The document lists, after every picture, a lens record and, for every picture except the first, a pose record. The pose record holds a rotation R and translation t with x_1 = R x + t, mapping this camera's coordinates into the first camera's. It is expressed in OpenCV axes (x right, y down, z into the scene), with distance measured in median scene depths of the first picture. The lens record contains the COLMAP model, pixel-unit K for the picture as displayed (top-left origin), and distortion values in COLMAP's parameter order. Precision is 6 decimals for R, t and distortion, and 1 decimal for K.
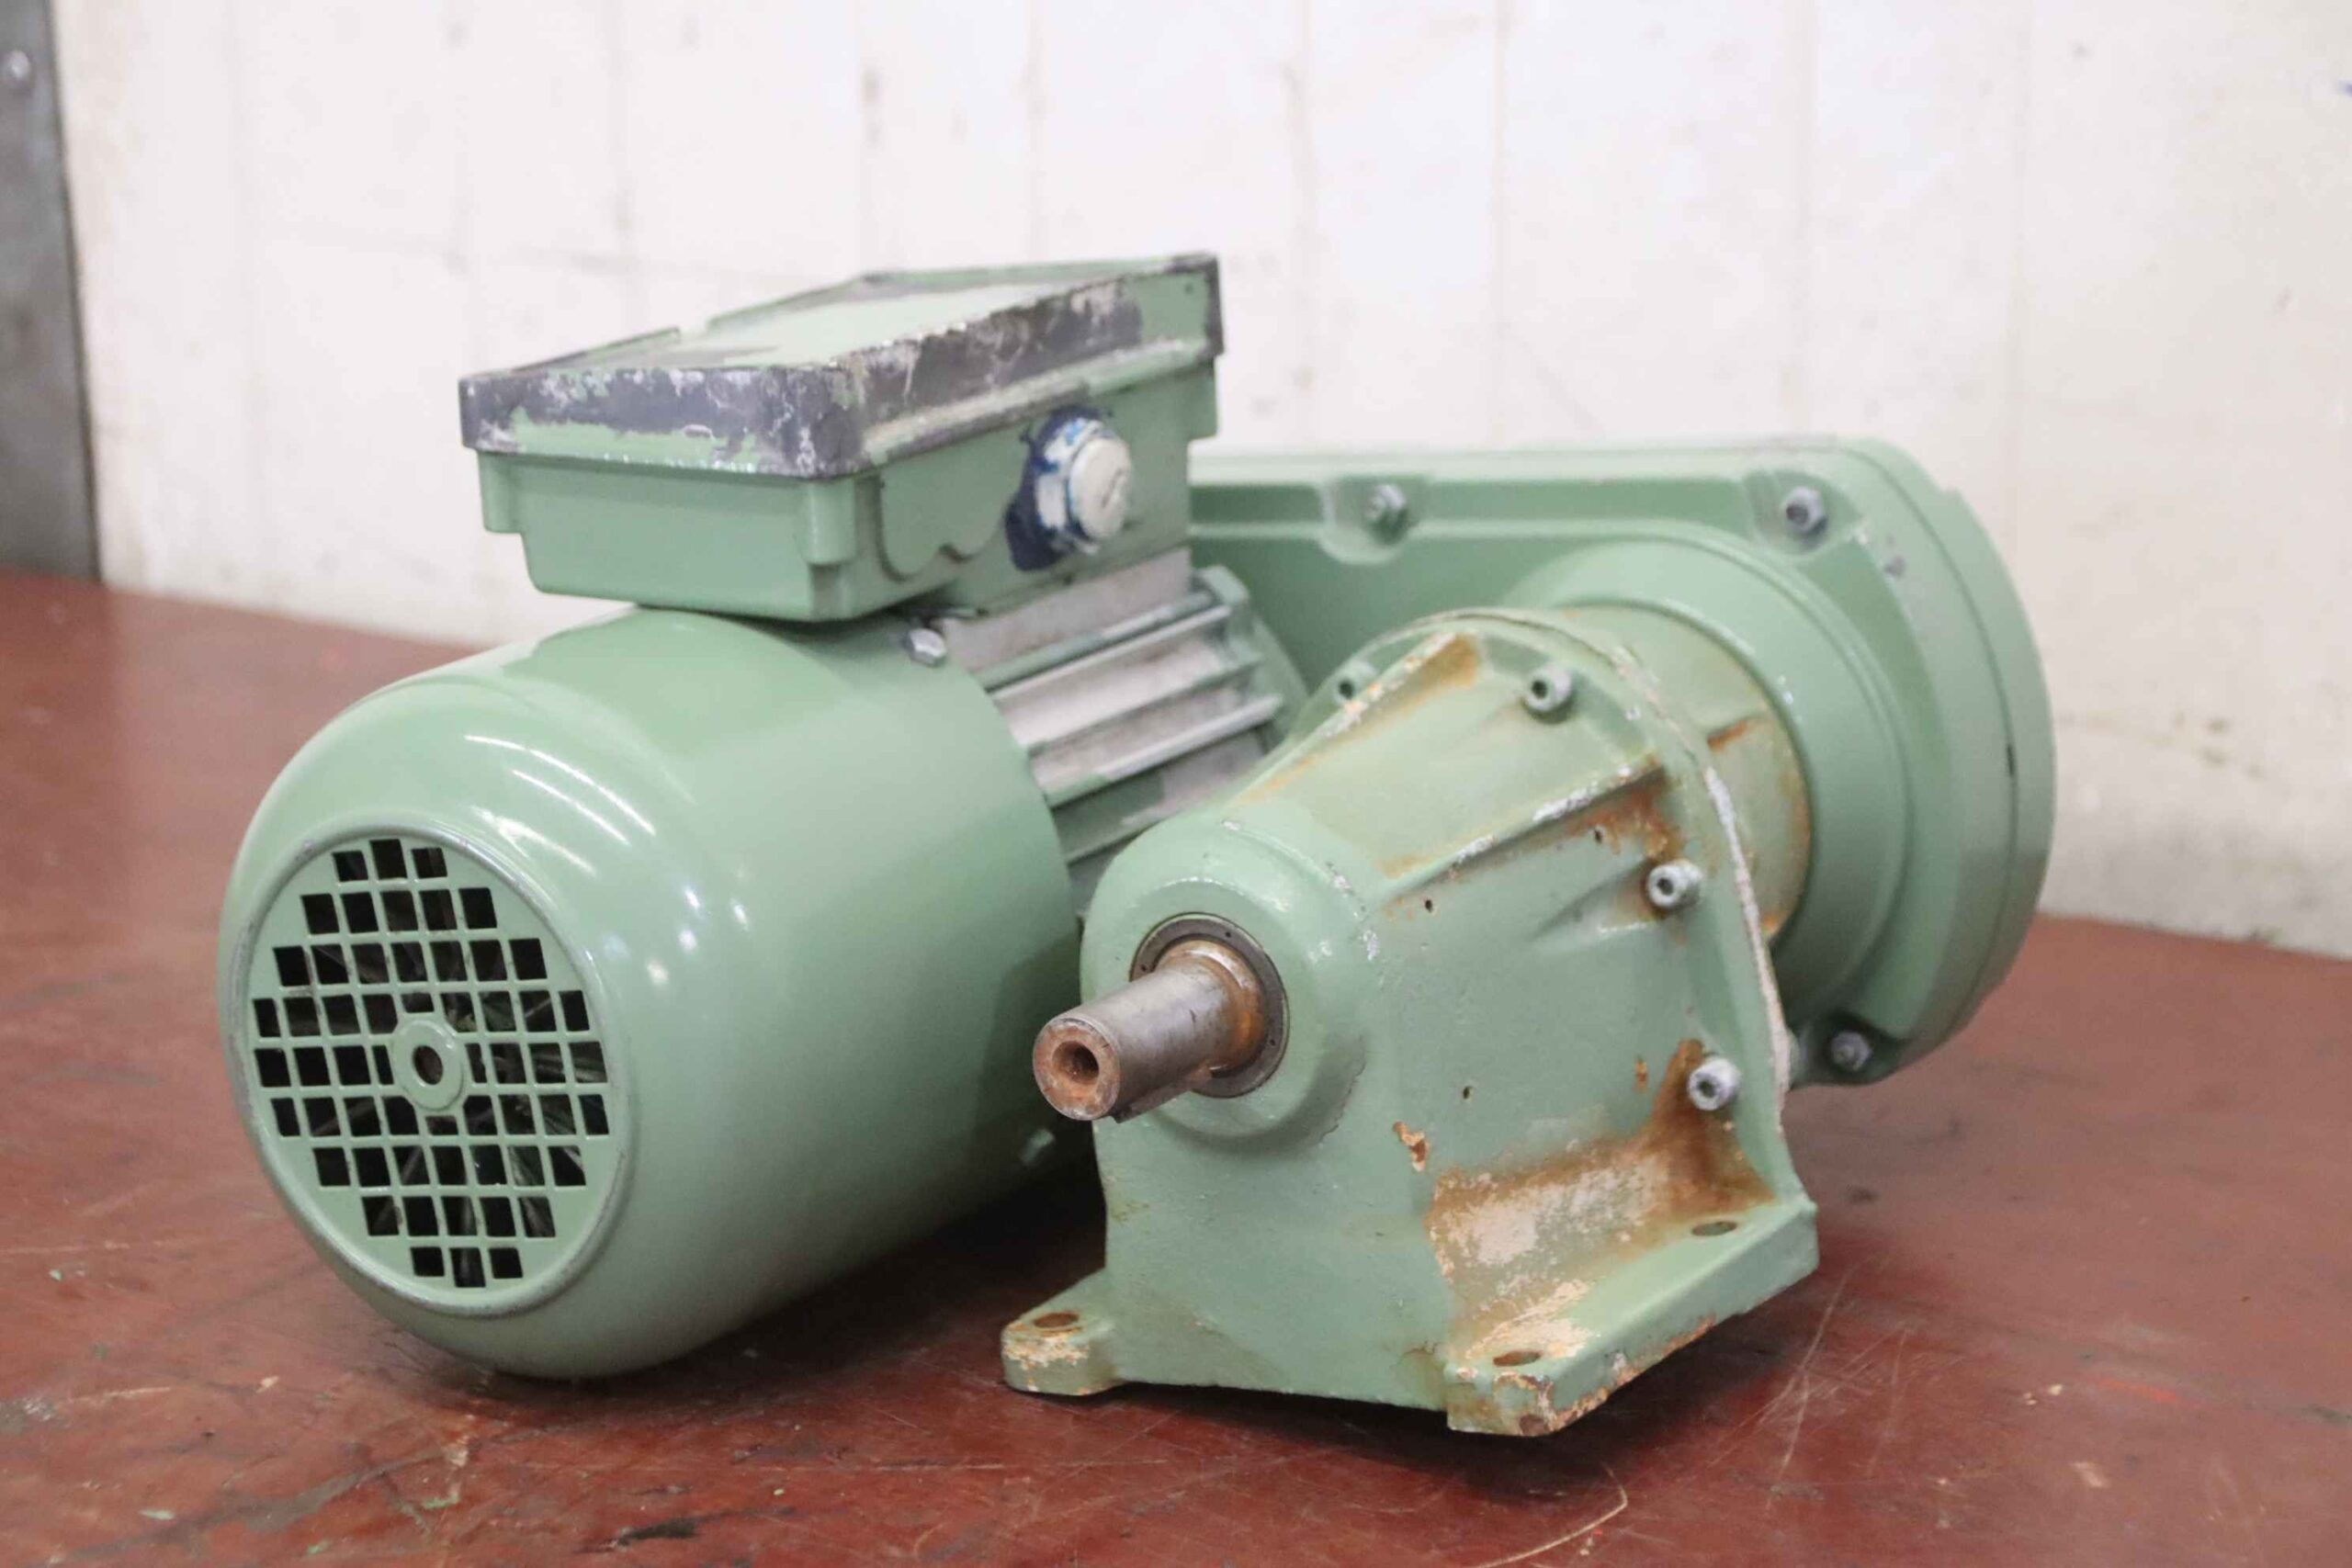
lens RADIAL K [[5479.8, 0, 1176.0], [0, 5479.8, 784.0], [0, 0, 1]] dist [0.327577, 0.521742]
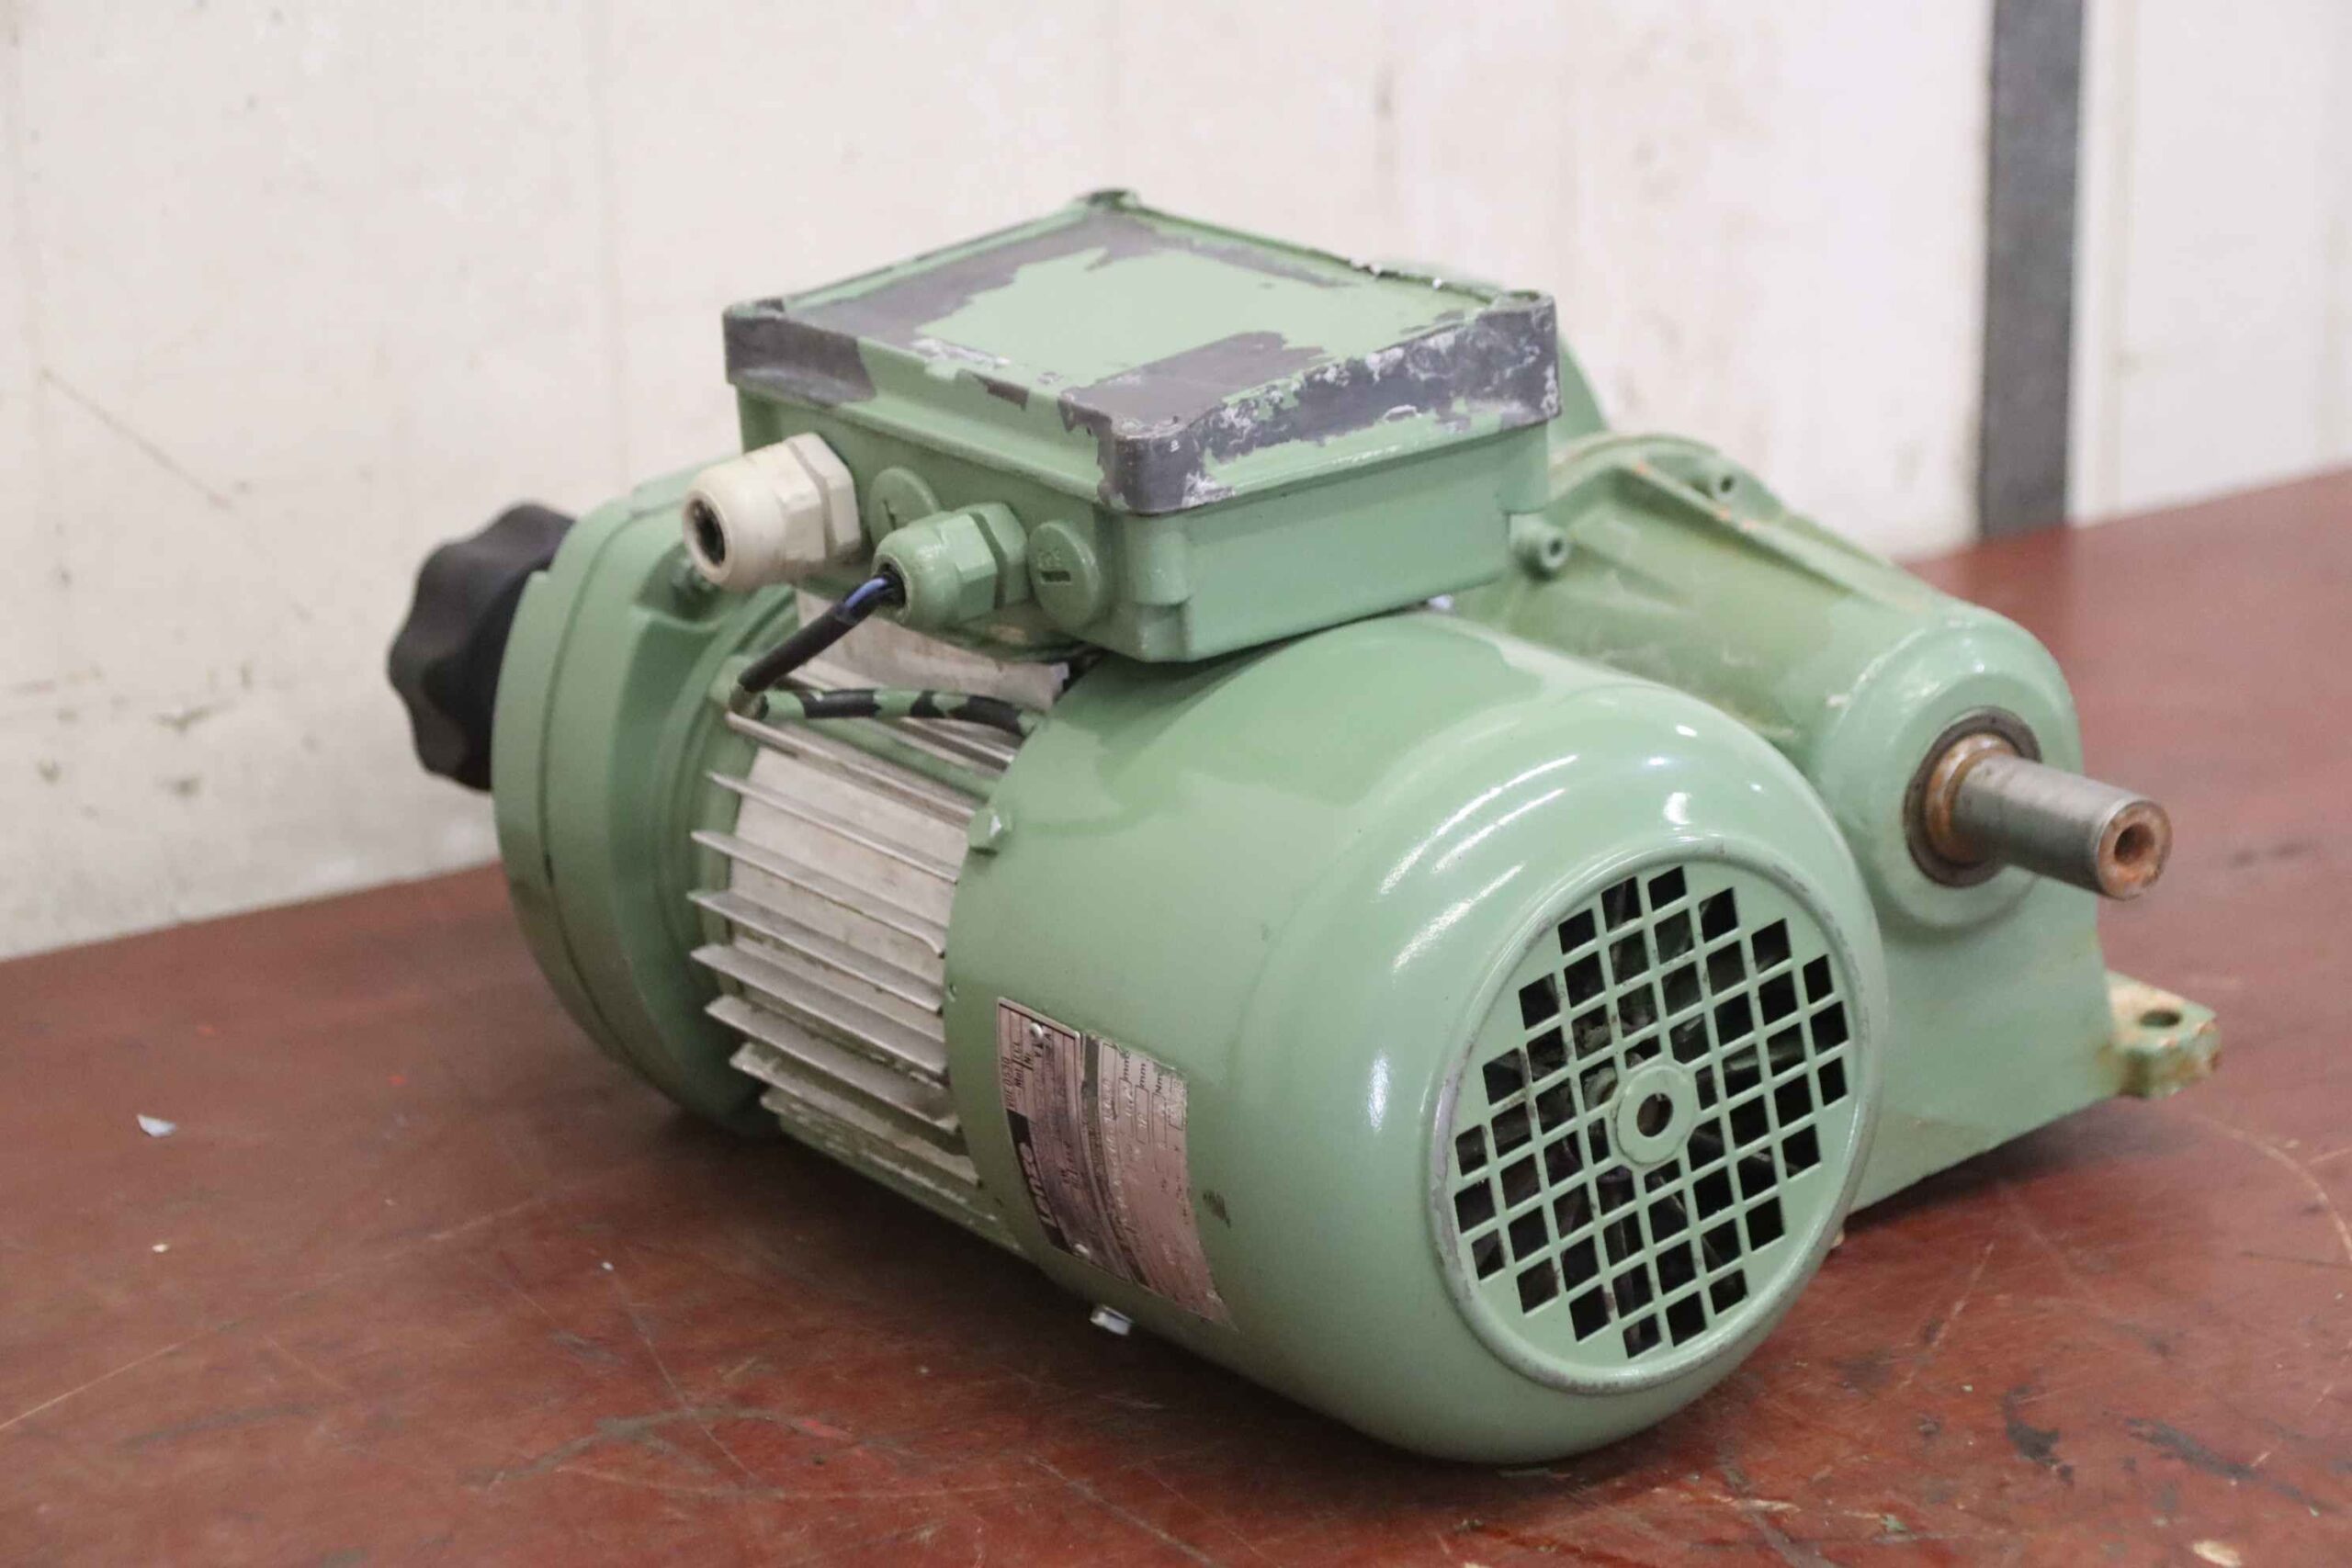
lens RADIAL K [[5733.0, 0, 1176.0], [0, 5733.0, 784.0], [0, 0, 1]] dist [0.136613, 0.176574]
pose [[0.356105, -0.259161, 0.897789, -0.988221], [0.267767, 0.948782, 0.167673, -0.178492], [-0.895260, 0.180689, 0.407260, 0.669929]]
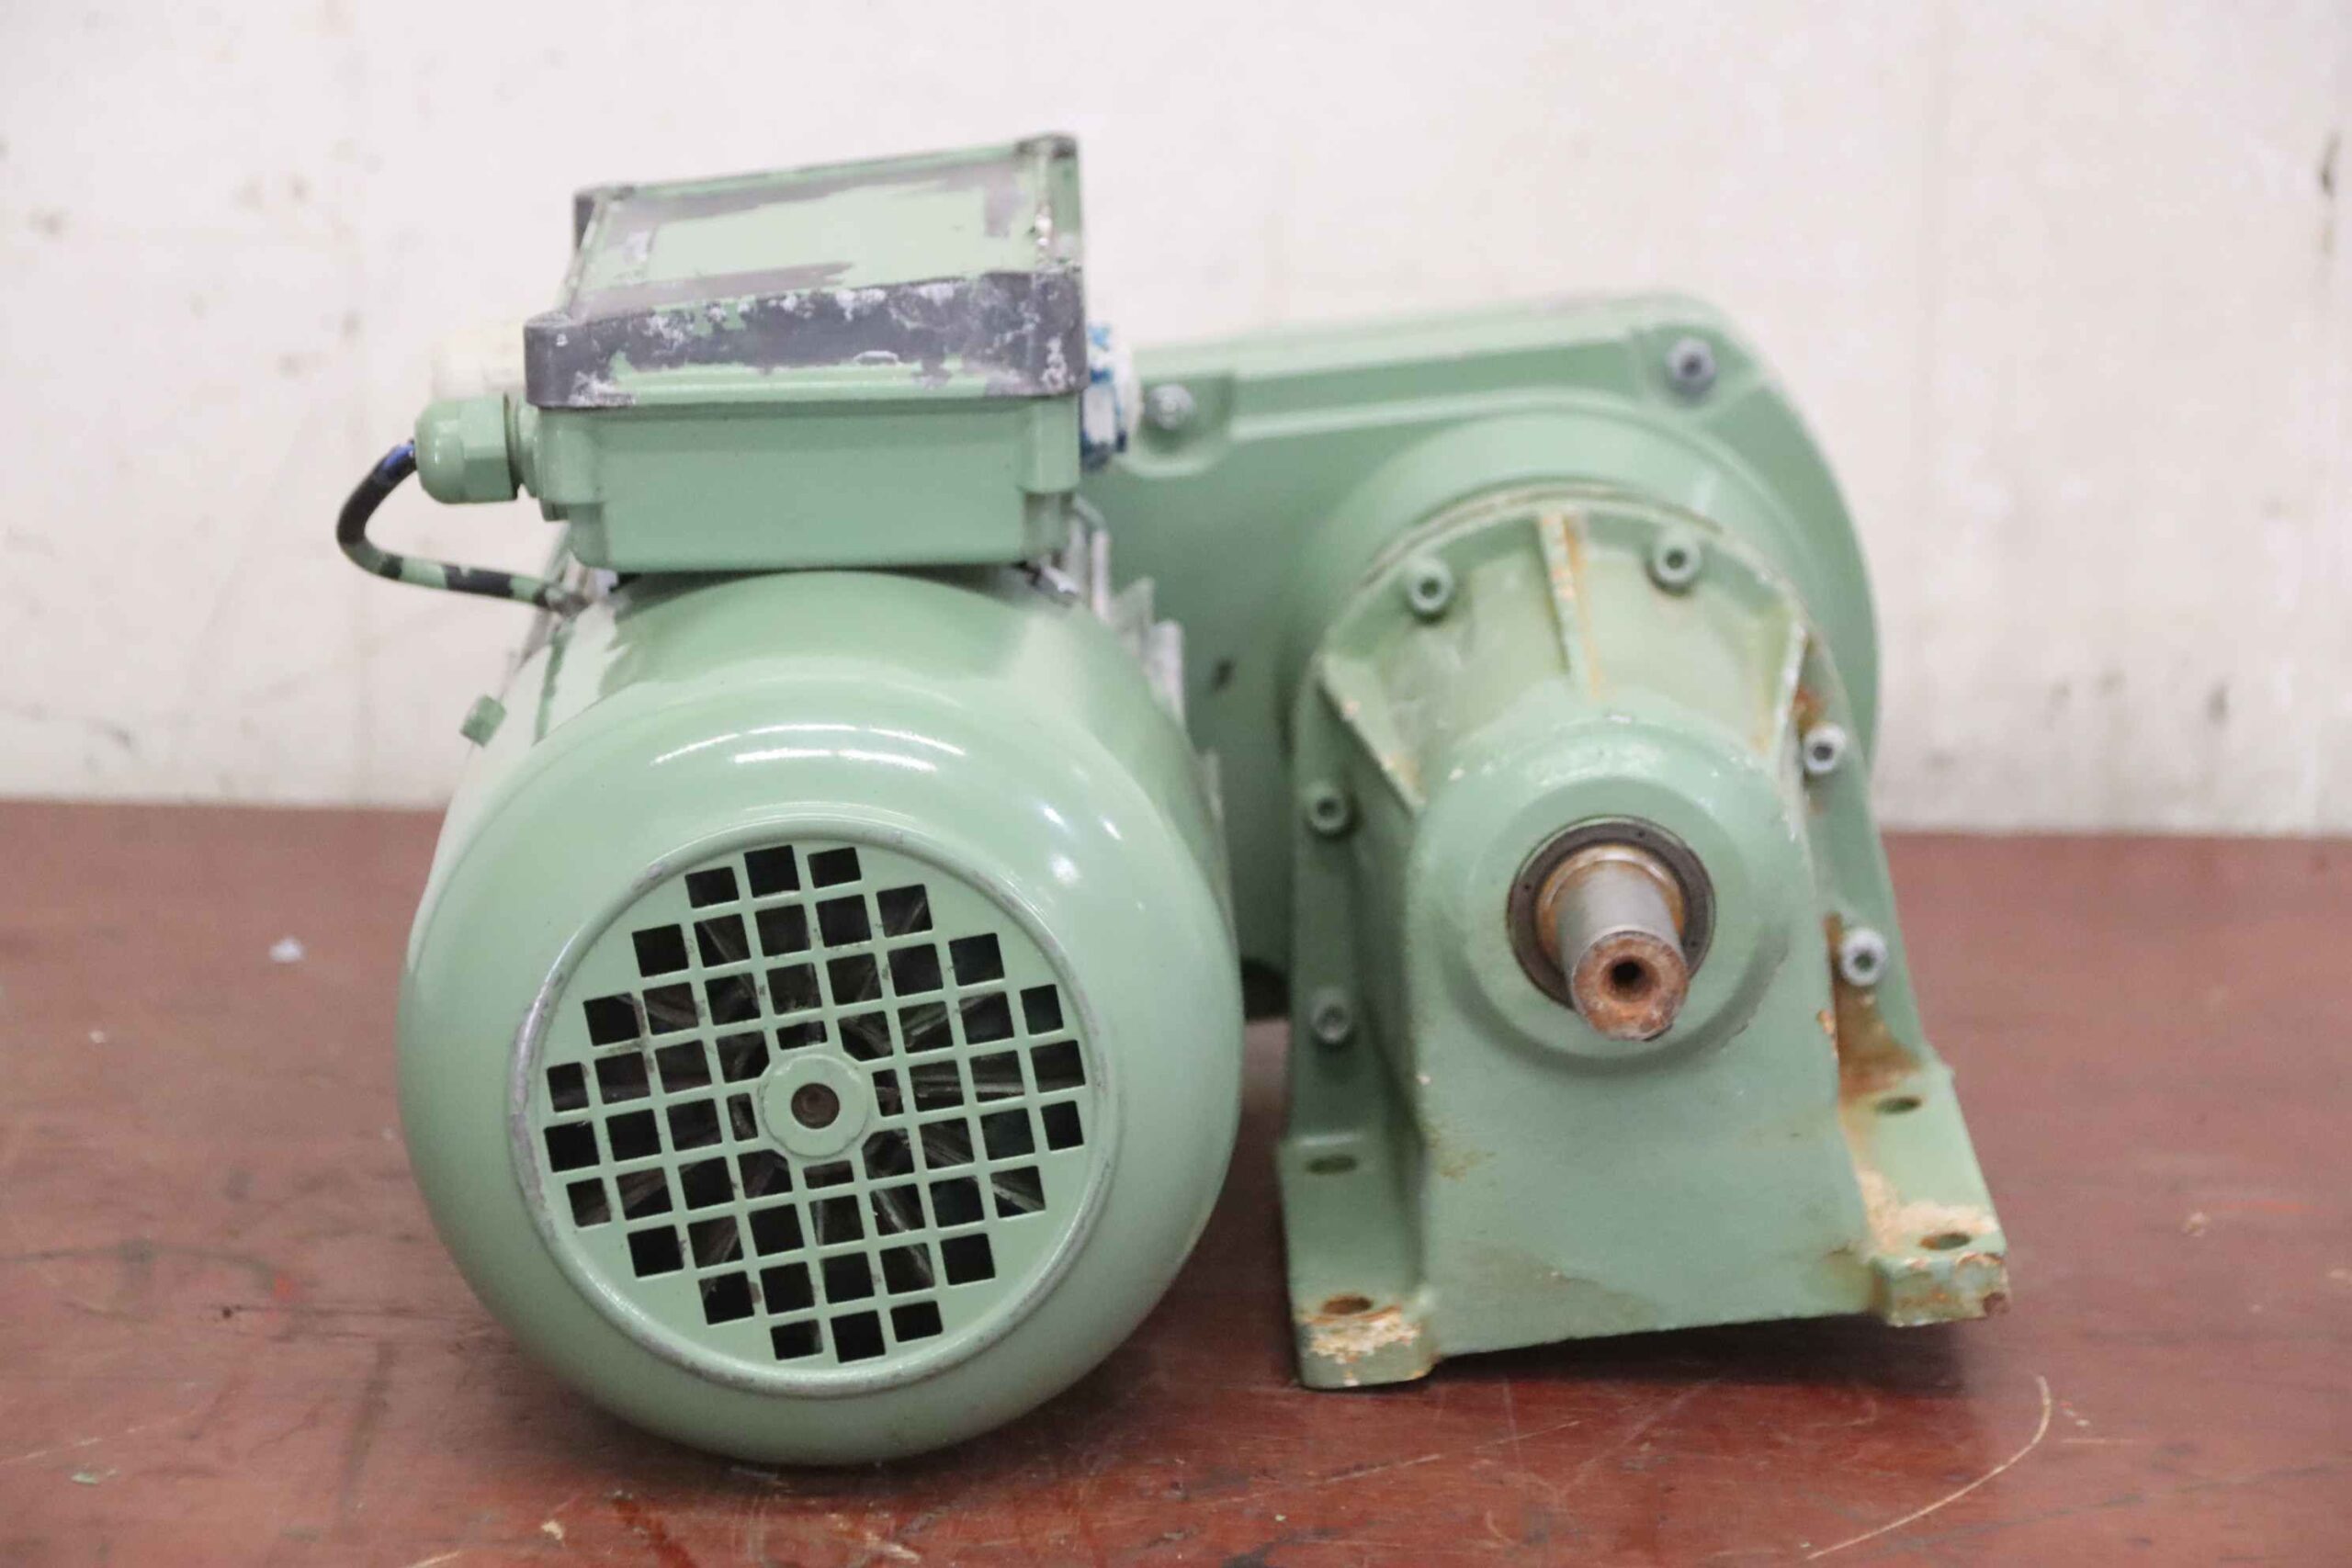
lens RADIAL K [[7011.3, 0, 1176.0], [0, 7011.3, 784.0], [0, 0, 1]] dist [0.584112, -0.056898]
pose [[0.823032, -0.111959, 0.556851, -0.688235], [0.123778, 0.992172, 0.016539, -0.009987], [-0.554344, 0.055313, 0.830448, 0.054440]]
